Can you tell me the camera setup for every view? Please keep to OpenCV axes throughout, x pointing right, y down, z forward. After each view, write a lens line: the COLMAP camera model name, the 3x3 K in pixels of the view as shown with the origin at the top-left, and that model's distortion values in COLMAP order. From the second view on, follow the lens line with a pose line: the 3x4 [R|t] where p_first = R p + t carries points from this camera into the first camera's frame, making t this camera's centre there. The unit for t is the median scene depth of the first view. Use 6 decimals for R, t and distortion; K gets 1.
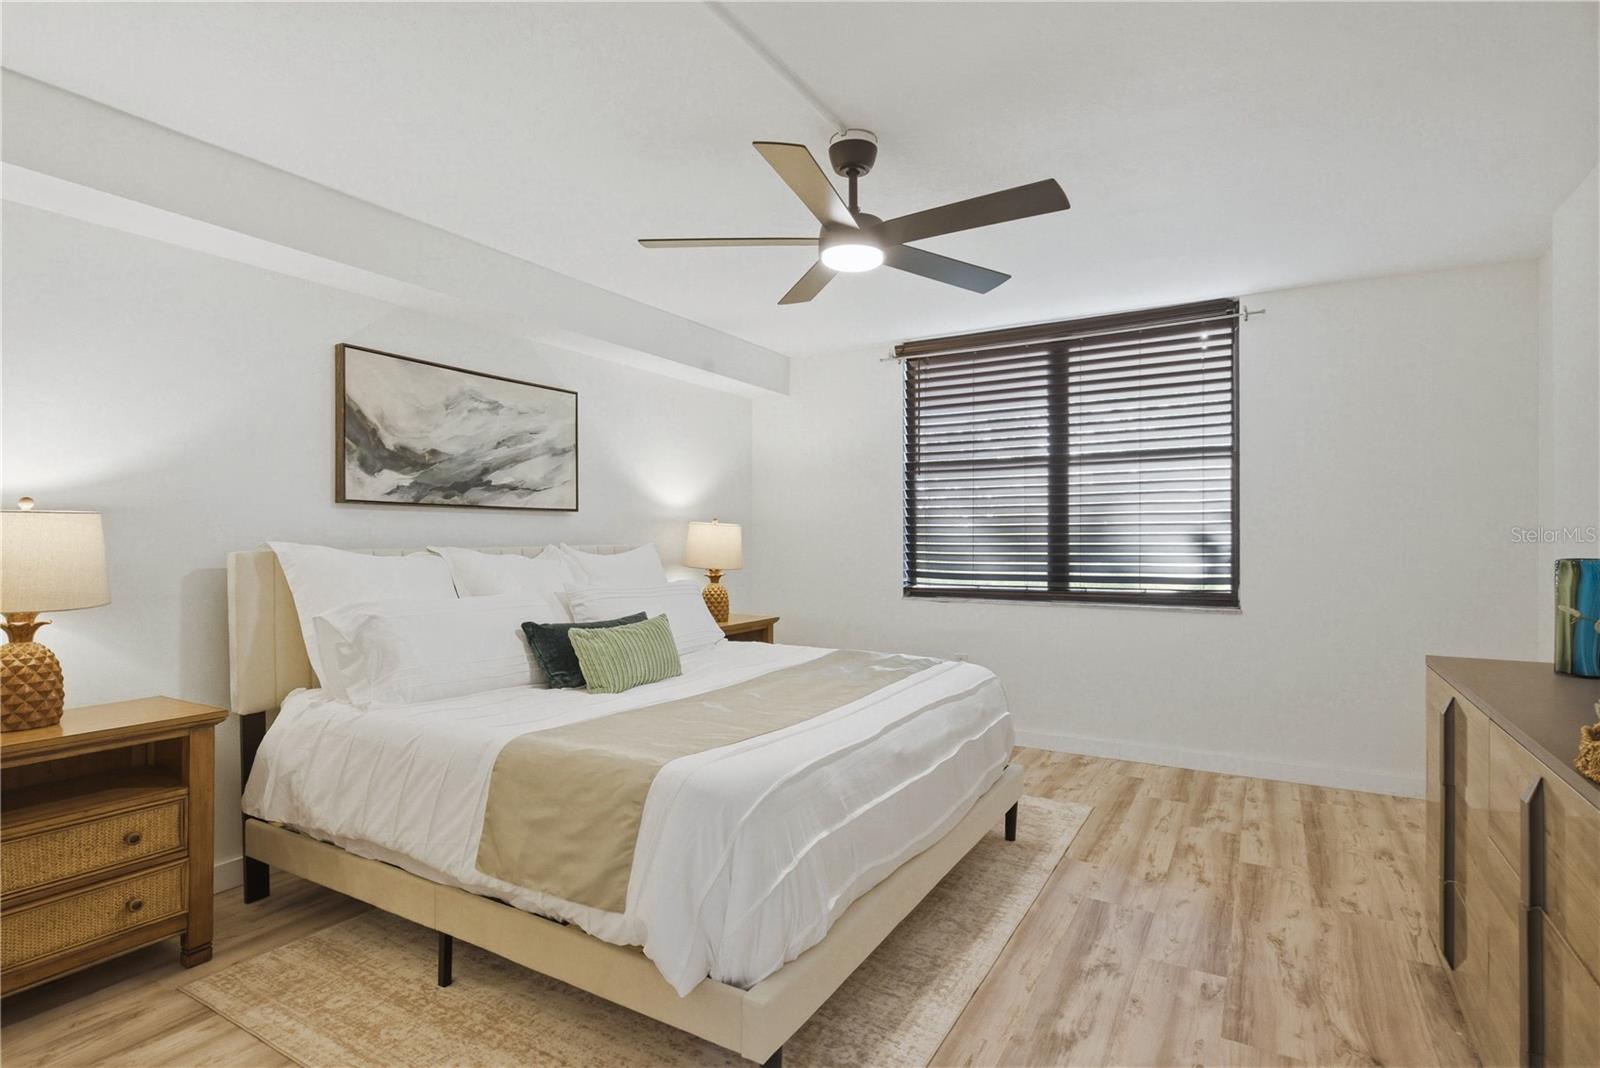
lens RADIAL K [[808.1, 0, 804.4], [0, 808.1, 536.6], [0, 0, 1]] dist [0.005512, -0.001269]
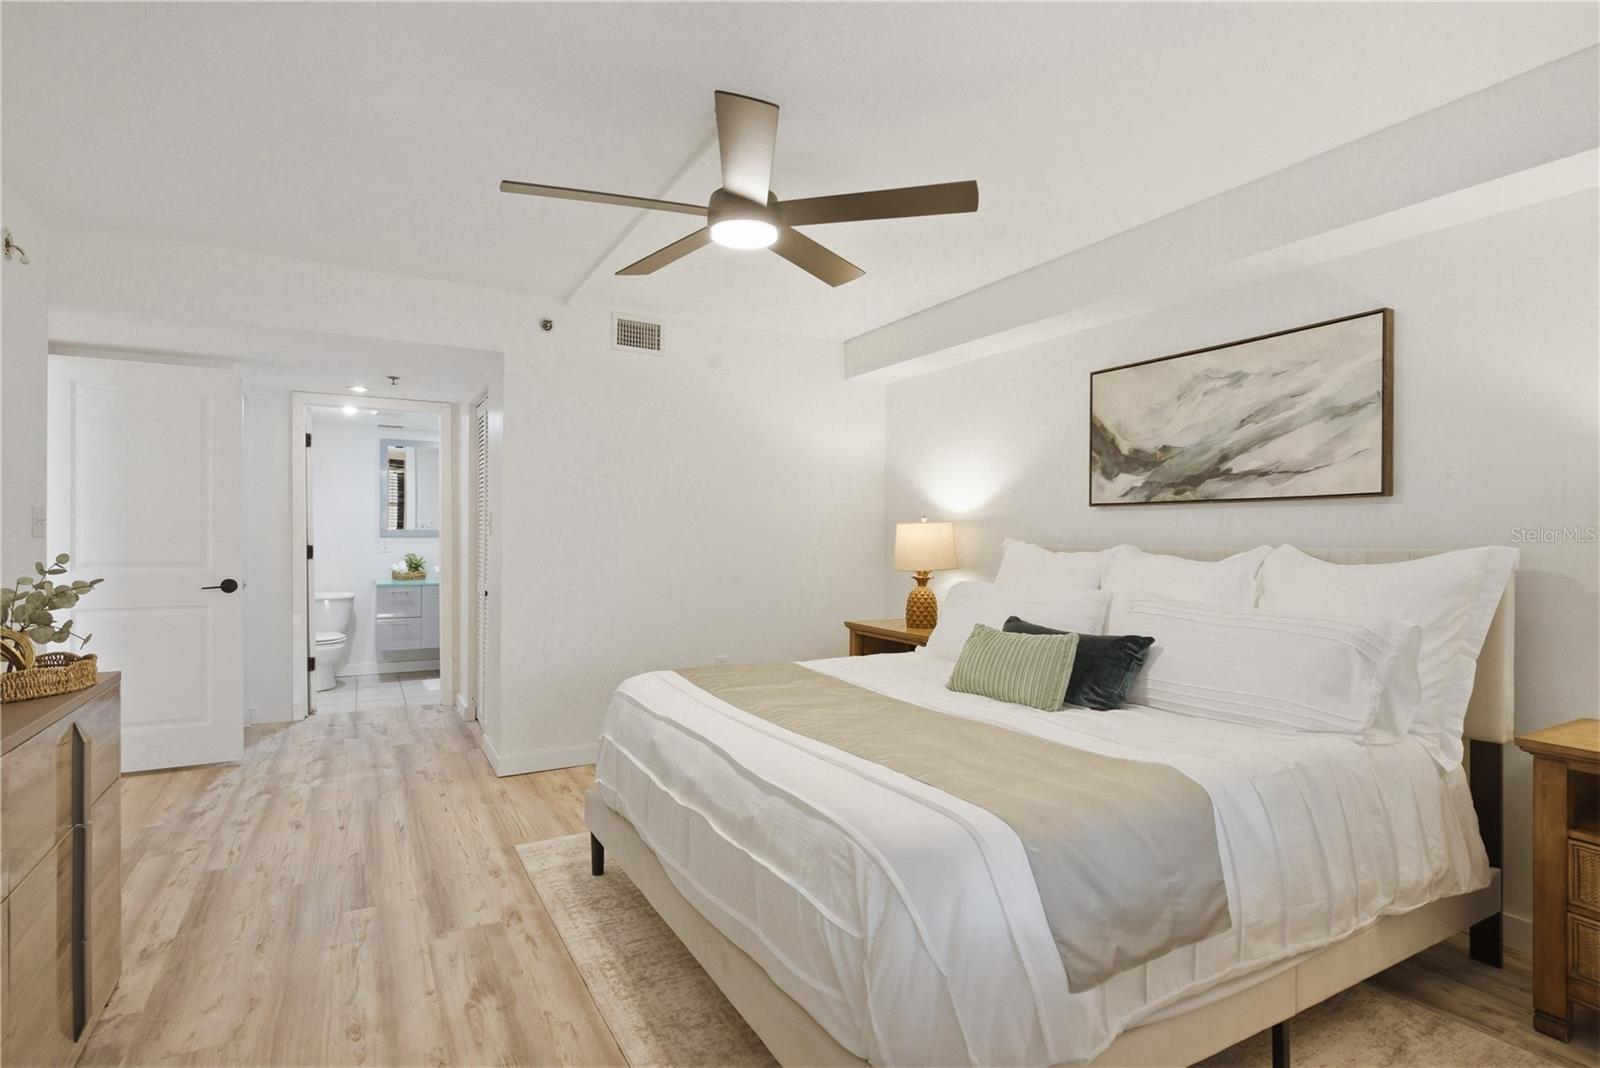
lens RADIAL K [[808.1, 0, 794.1], [0, 808.1, 533.6], [0, 0, 1]] dist [0.005512, -0.001269]
pose [[-0.516935, -0.002957, -0.856020, 0.626355], [-0.001469, 0.999996, -0.002568, 0.001393], [0.856023, -0.000070, -0.516937, 1.158559]]
